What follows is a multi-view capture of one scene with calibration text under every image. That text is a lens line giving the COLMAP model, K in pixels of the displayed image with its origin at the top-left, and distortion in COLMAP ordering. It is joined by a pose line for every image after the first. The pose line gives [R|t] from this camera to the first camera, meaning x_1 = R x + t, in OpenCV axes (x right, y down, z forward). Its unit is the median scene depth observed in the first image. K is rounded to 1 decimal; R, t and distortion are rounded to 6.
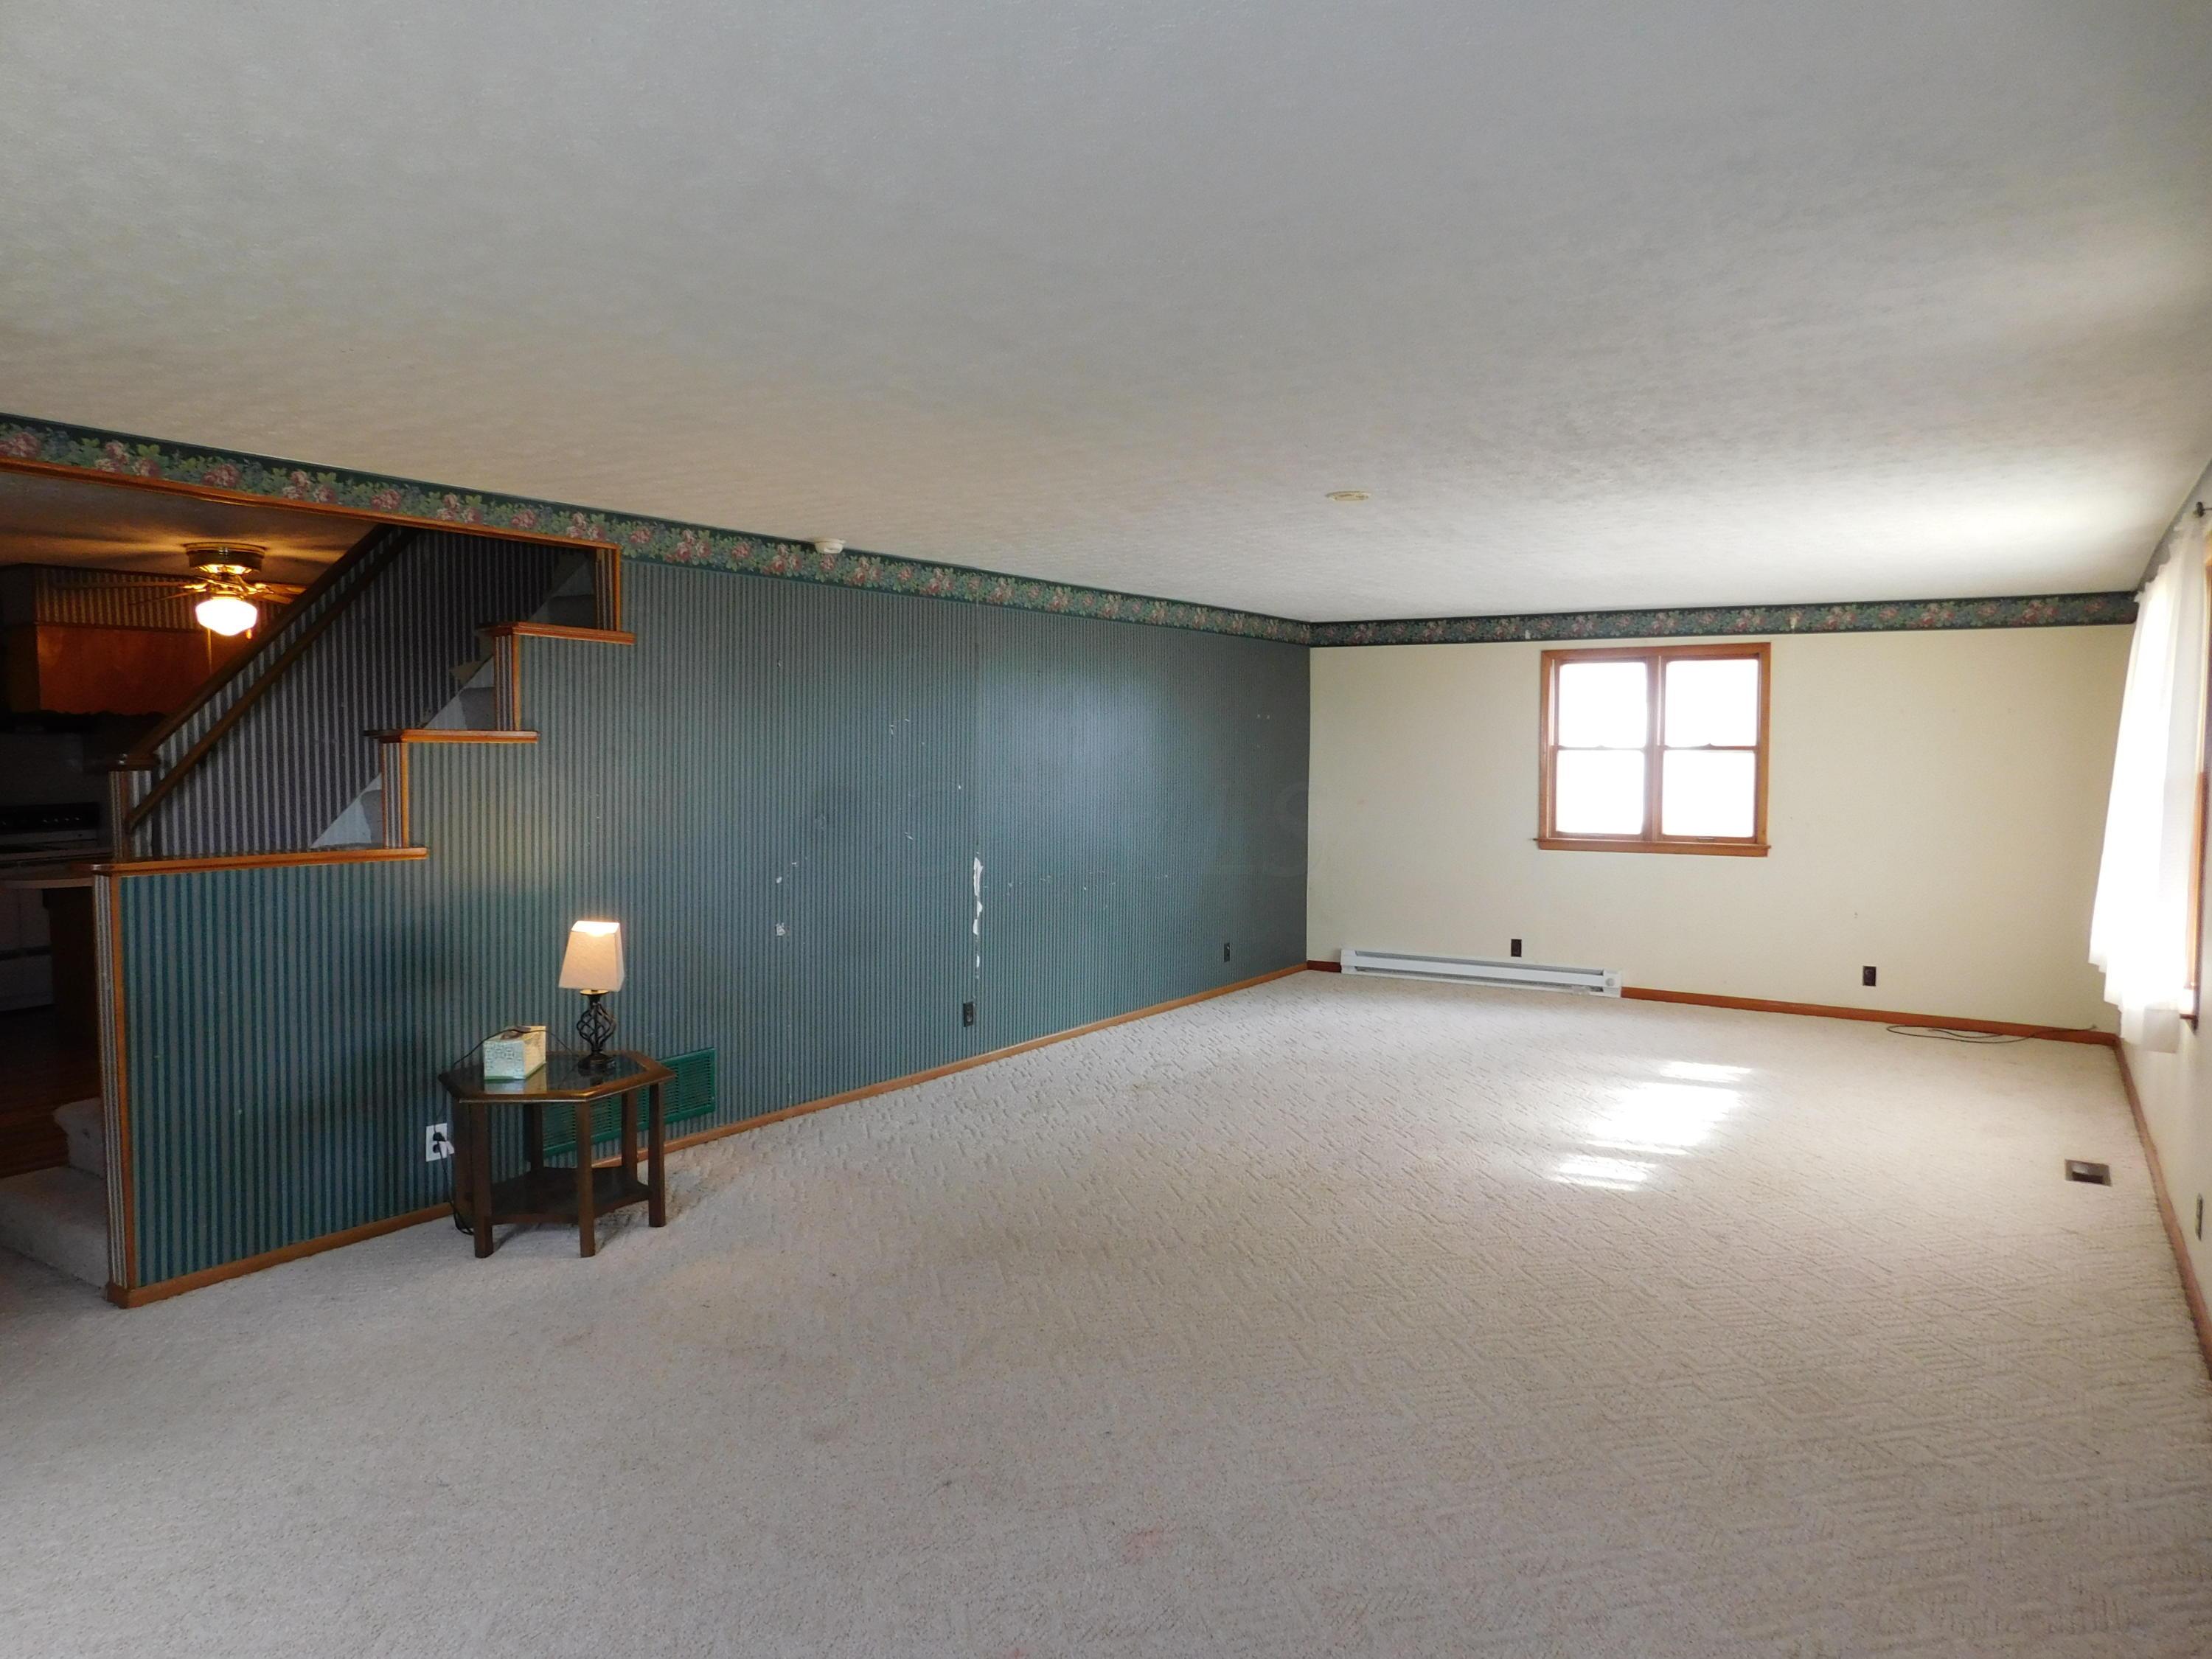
lens RADIAL K [[1444.2, 0, 1106.0], [0, 1444.2, 829.5], [0, 0, 1]] dist [-0.023991, 0.000558]
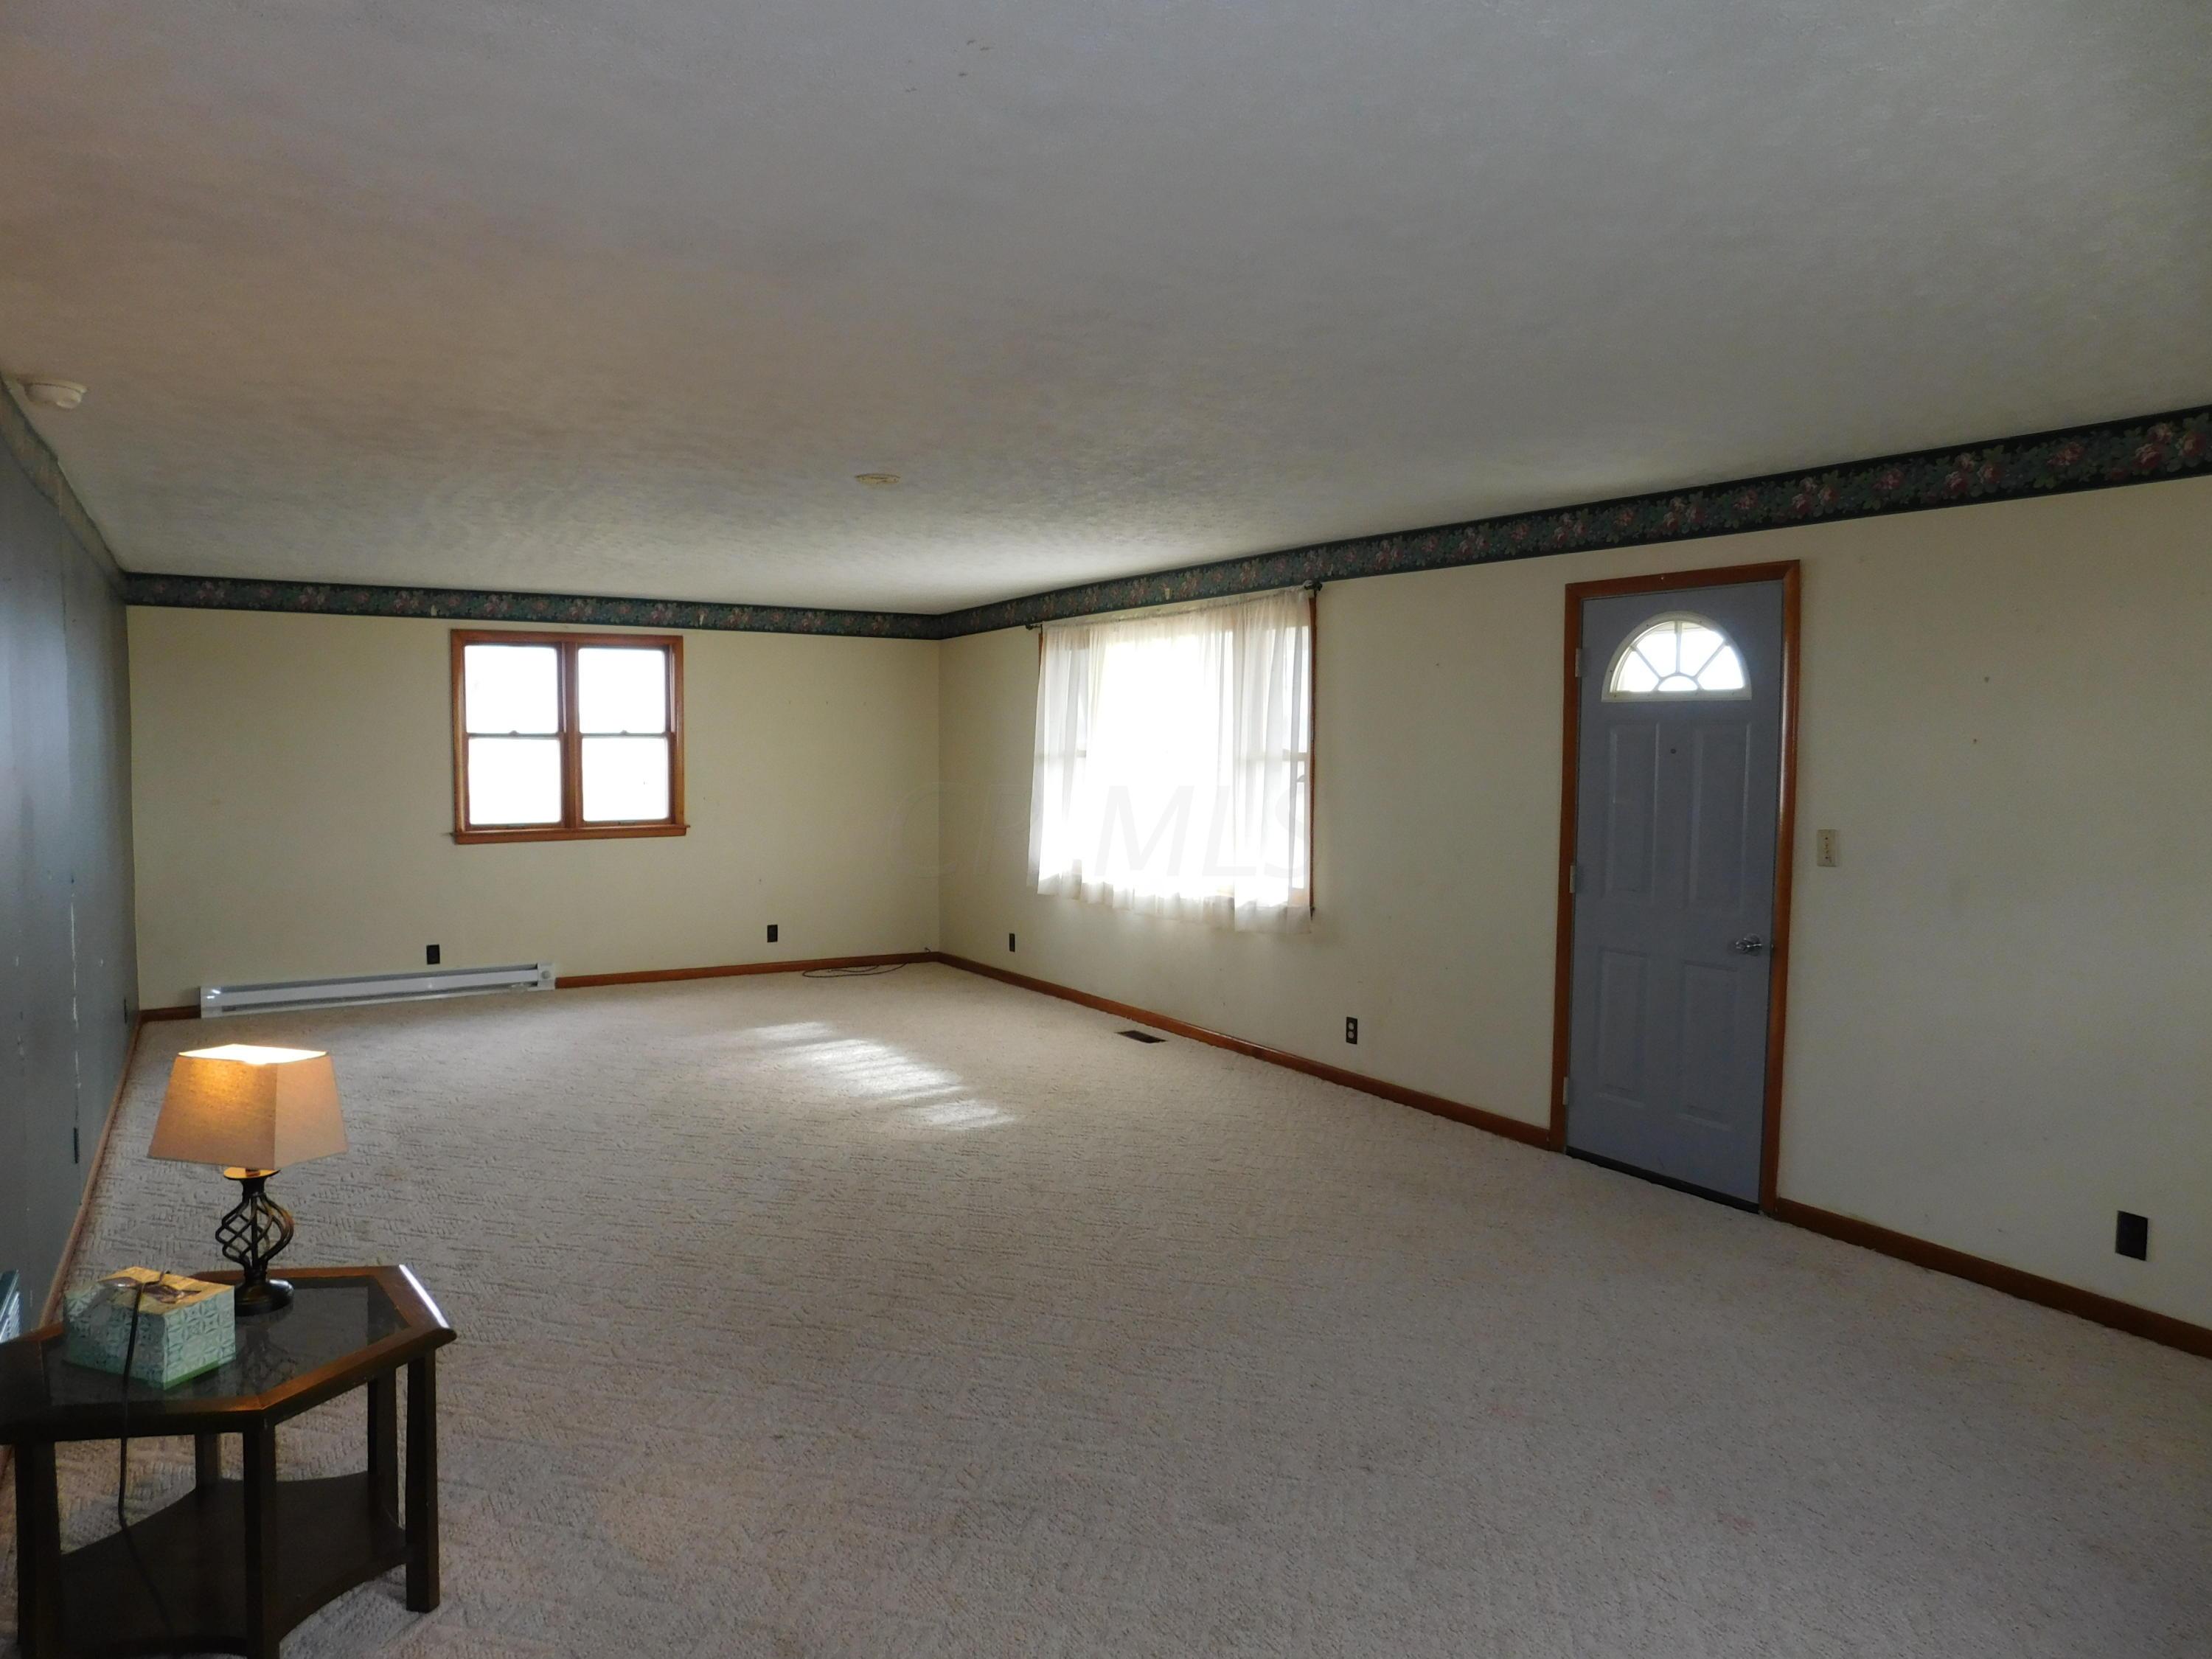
lens RADIAL K [[1444.2, 0, 1106.0], [0, 1444.2, 829.5], [0, 0, 1]] dist [-0.023991, 0.000558]
pose [[0.463902, -0.060251, 0.883835, -0.330921], [0.048694, 0.997910, 0.042469, -0.015275], [-0.884547, 0.023336, 0.465867, 0.208574]]
